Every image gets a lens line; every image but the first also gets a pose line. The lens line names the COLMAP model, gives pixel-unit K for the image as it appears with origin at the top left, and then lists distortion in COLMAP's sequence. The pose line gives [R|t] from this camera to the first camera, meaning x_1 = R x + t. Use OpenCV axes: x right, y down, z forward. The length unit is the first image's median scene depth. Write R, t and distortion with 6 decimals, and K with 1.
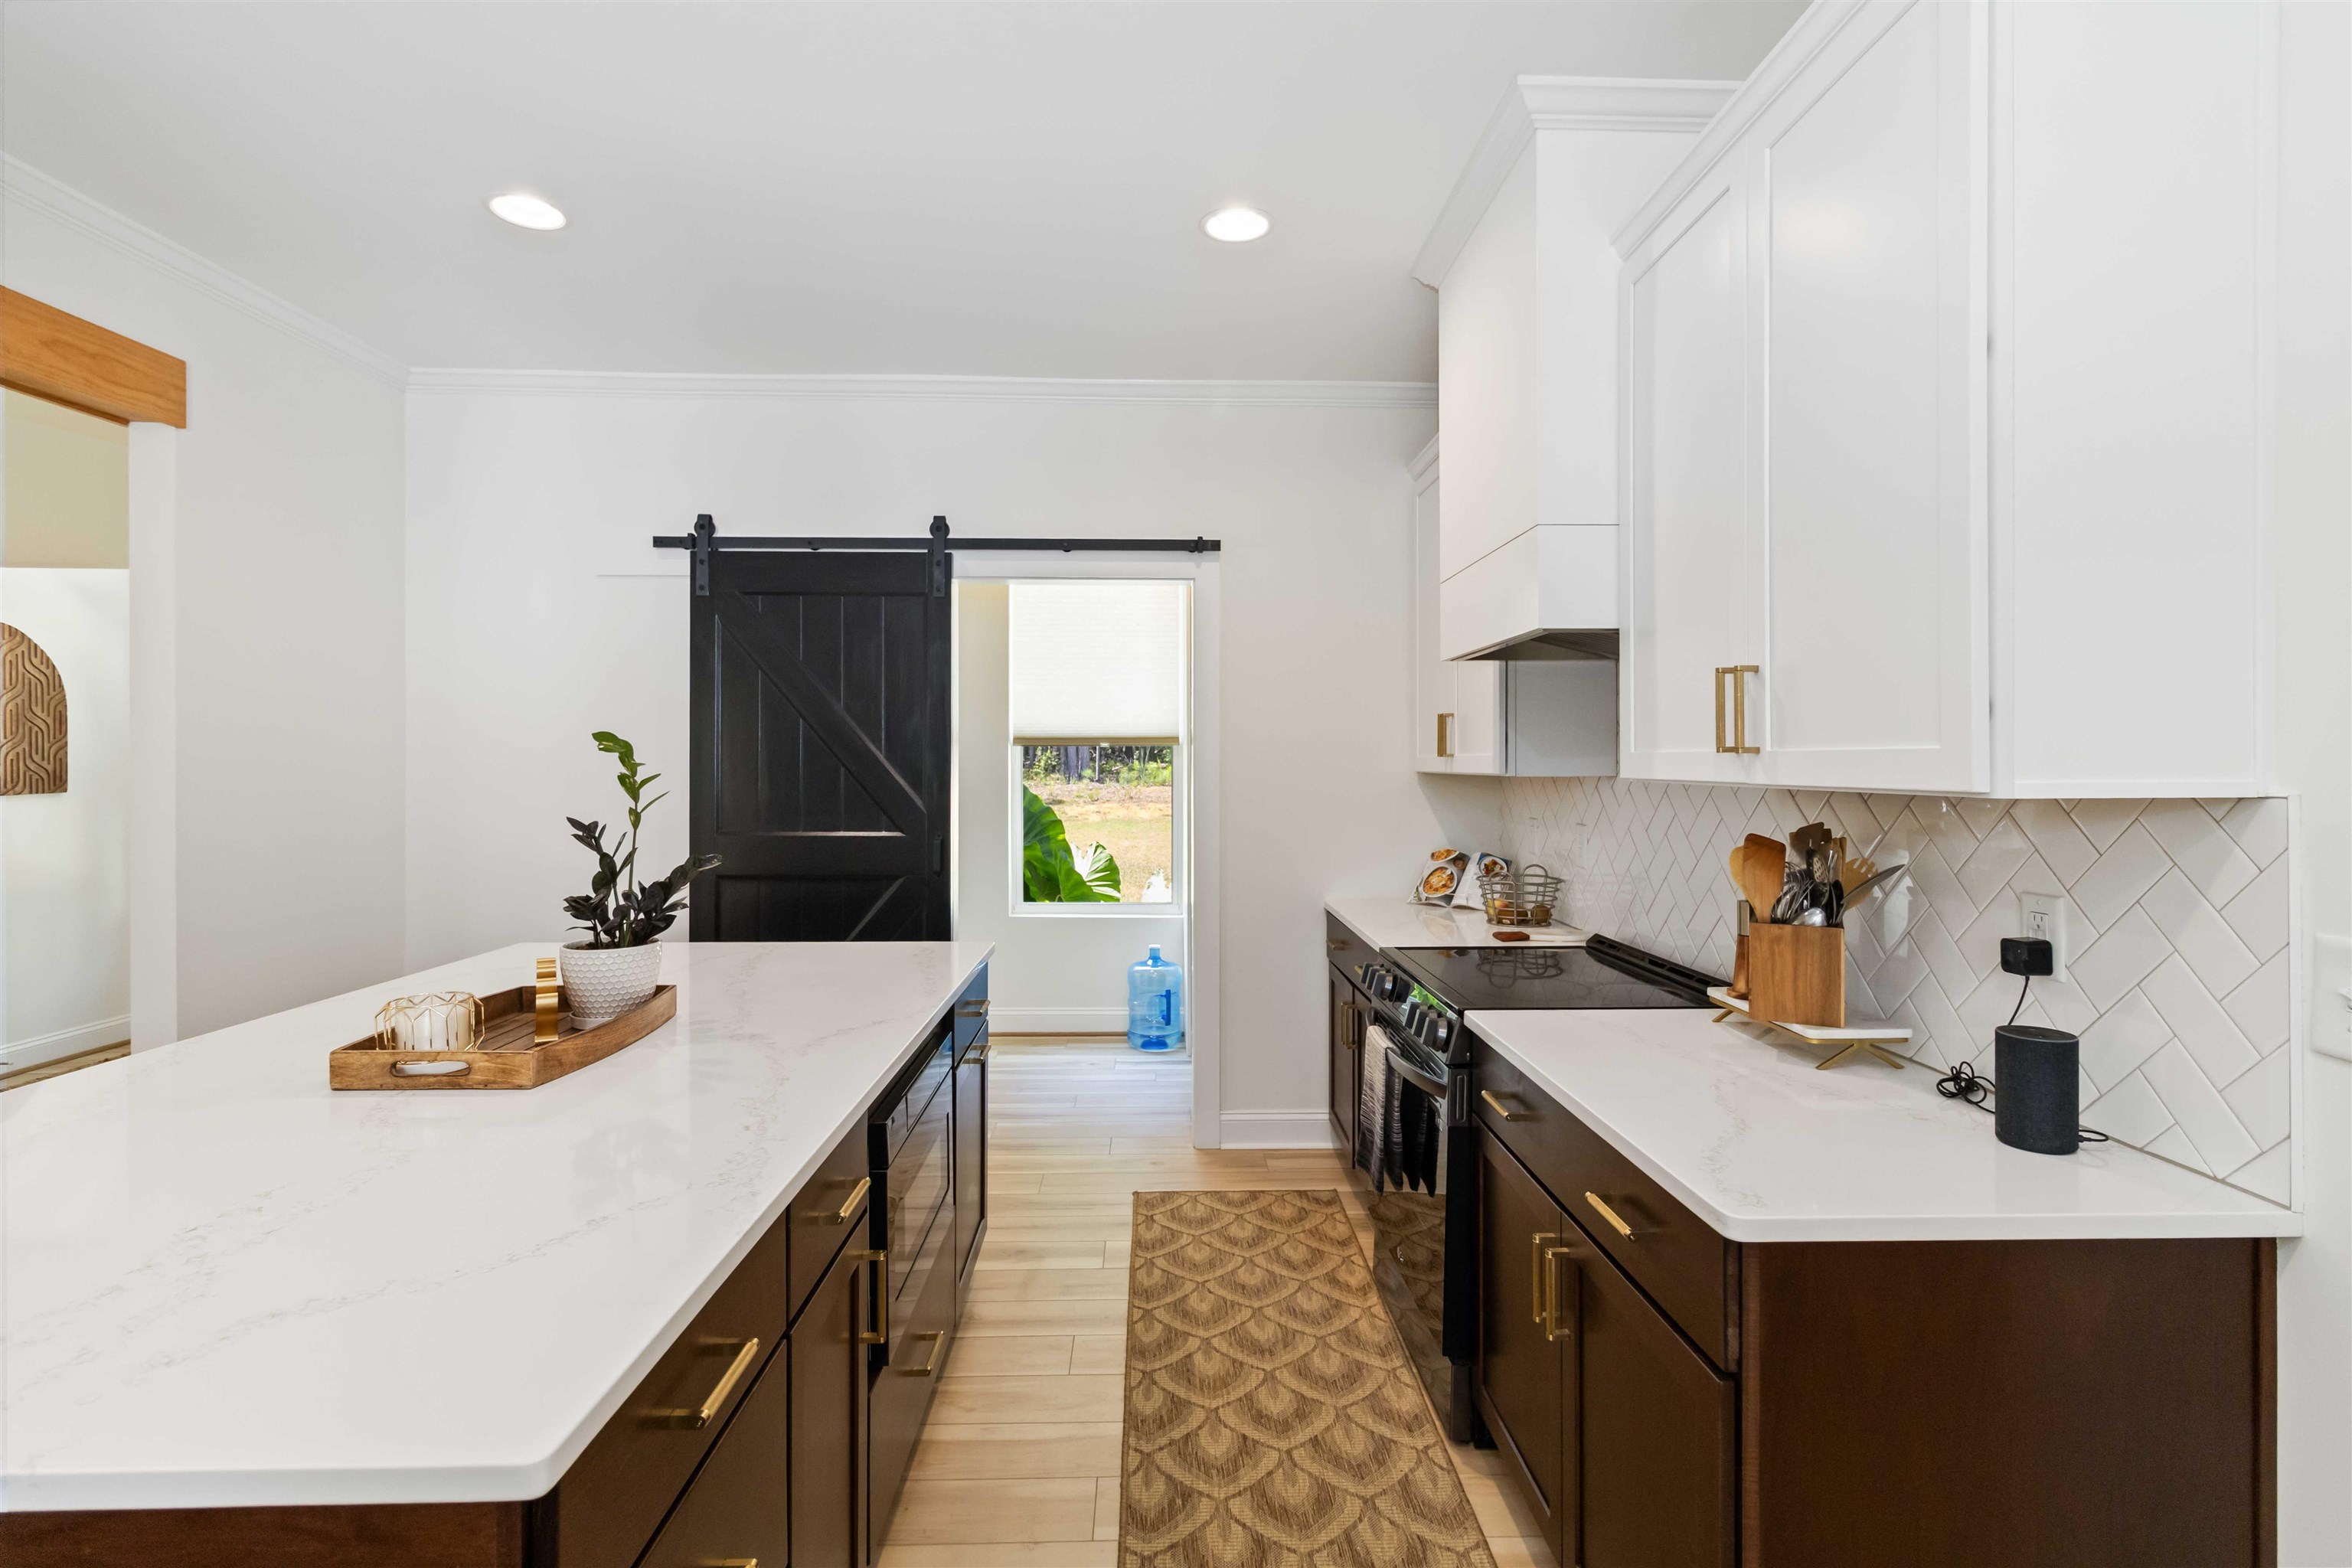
lens RADIAL K [[1108.1, 0, 1184.1], [0, 1108.1, 778.1], [0, 0, 1]] dist [0.002258, -0.000283]
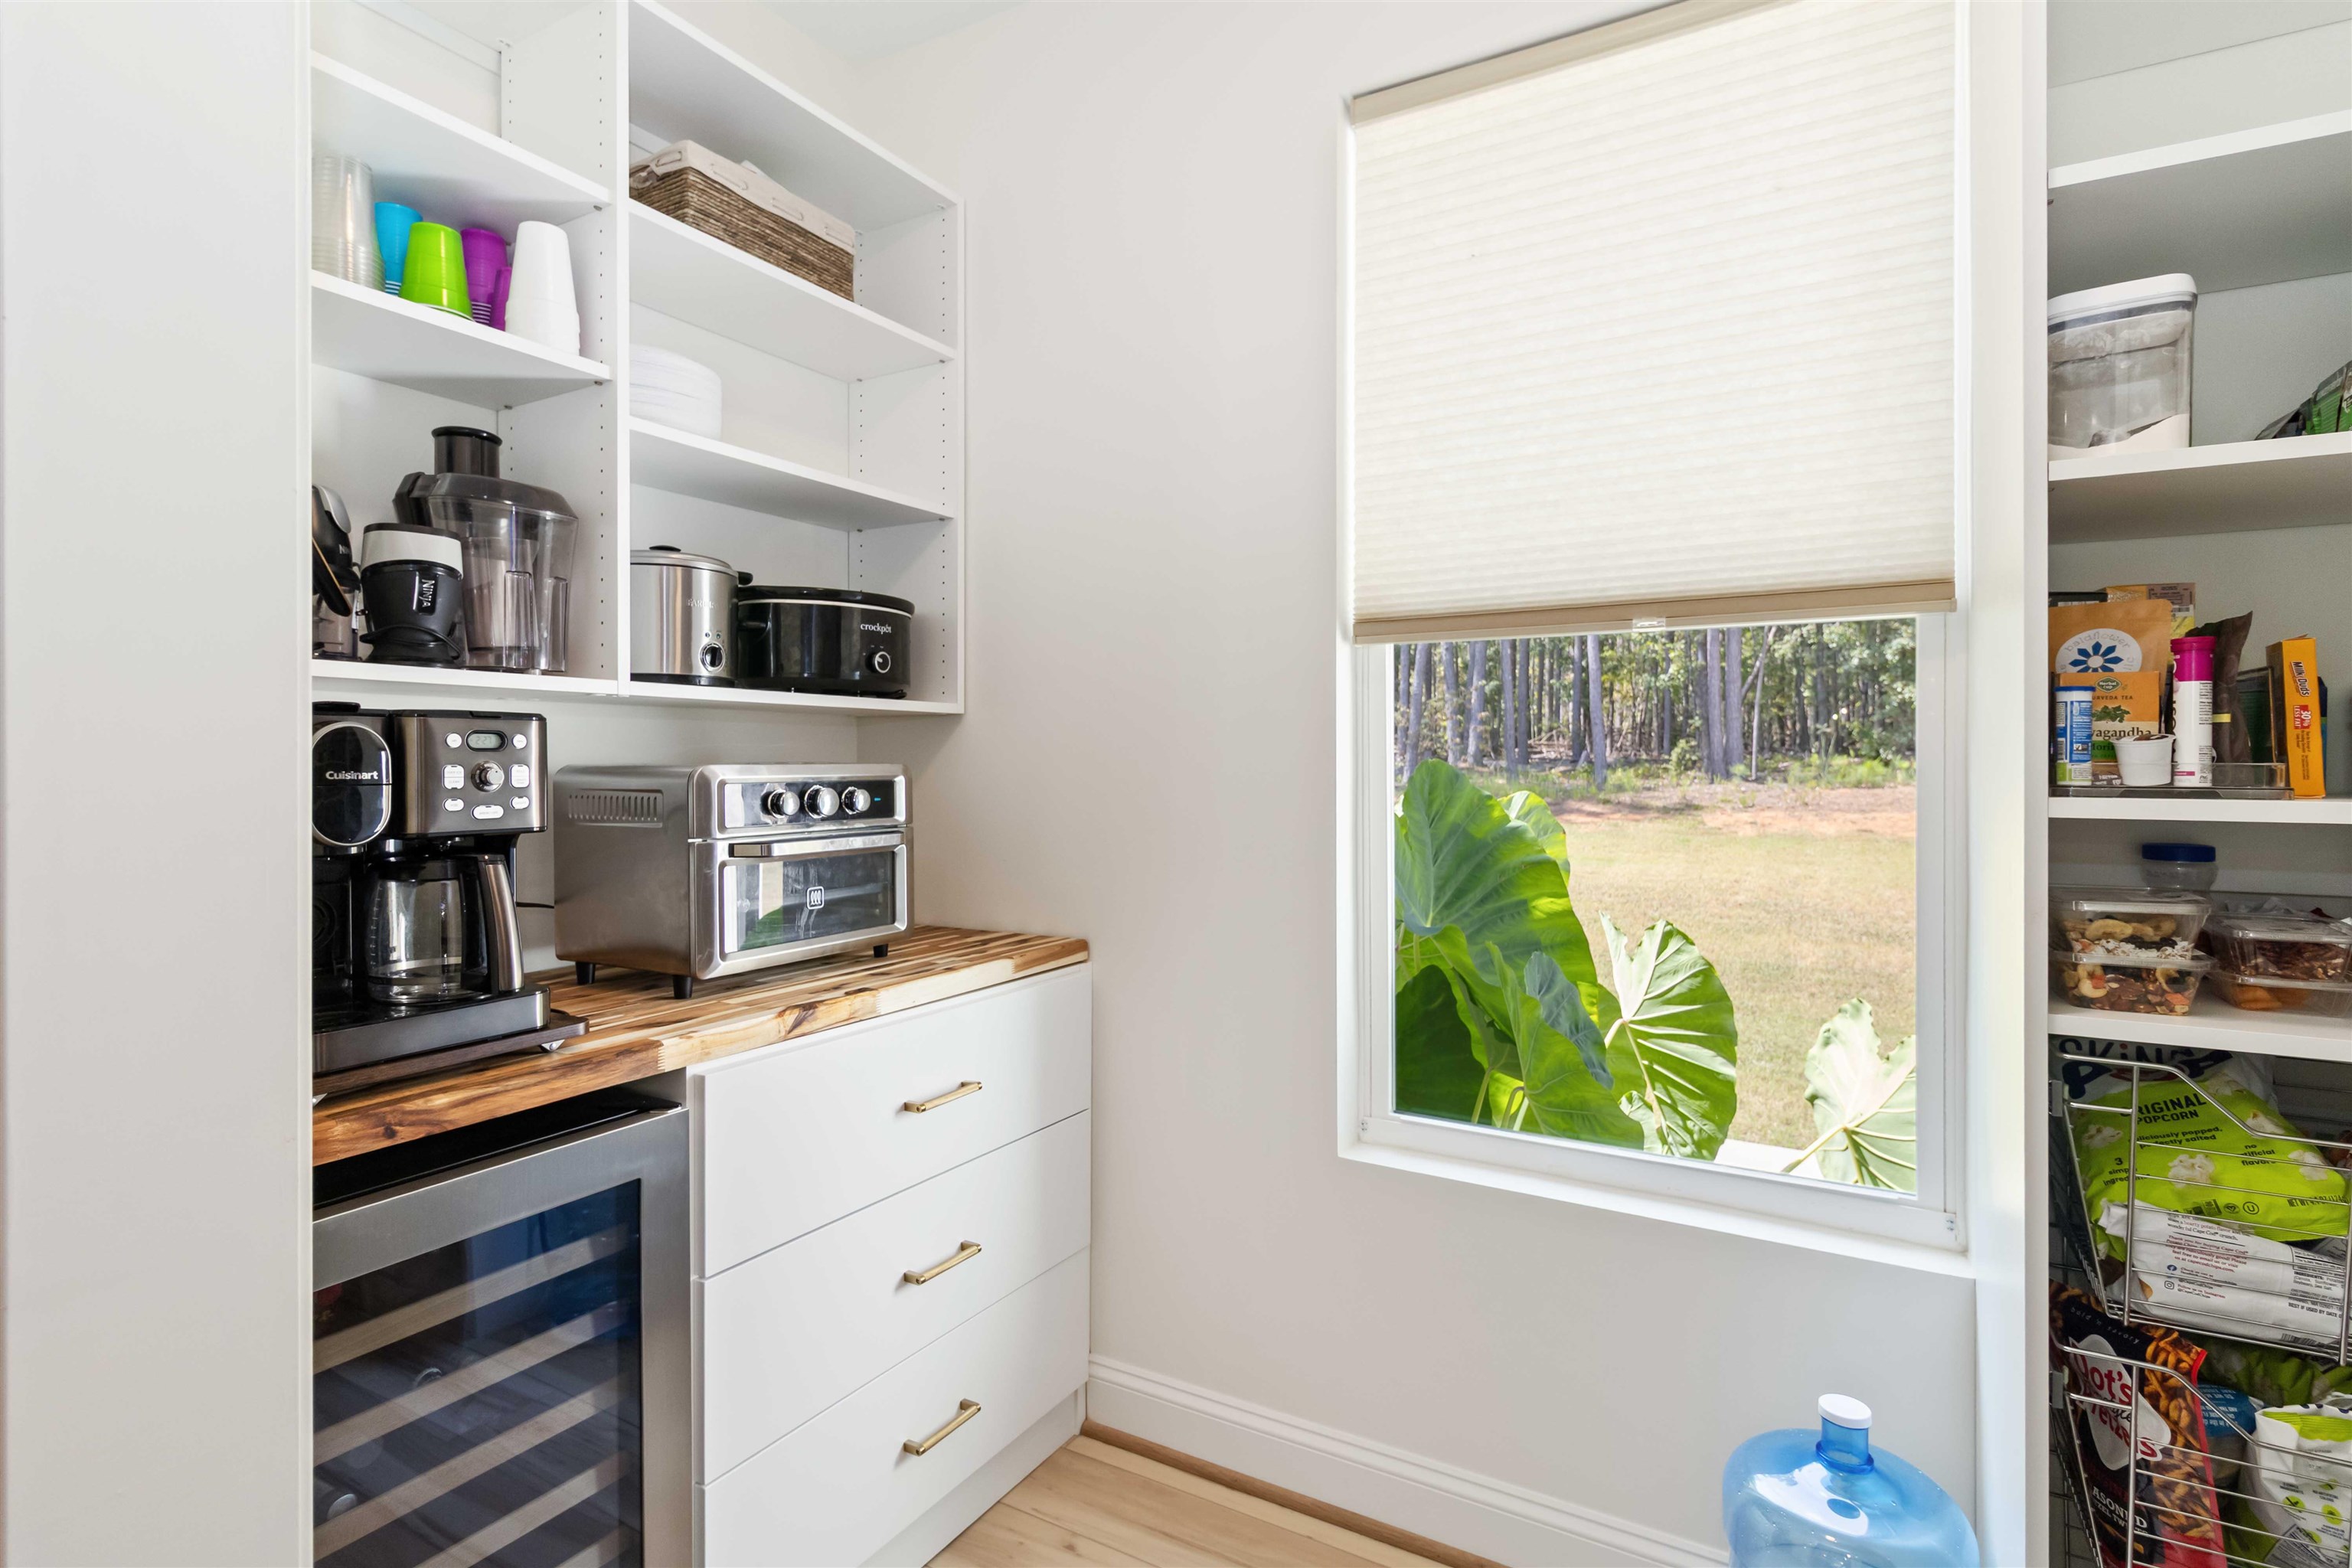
lens RADIAL K [[1108.1, 0, 1187.6], [0, 1108.1, 773.1], [0, 0, 1]] dist [0.002258, -0.000283]
pose [[0.847036, -0.001386, -0.531533, -0.036358], [-0.002366, 0.999977, -0.006378, 0.022891], [0.531530, 0.006660, 0.847013, 1.262706]]
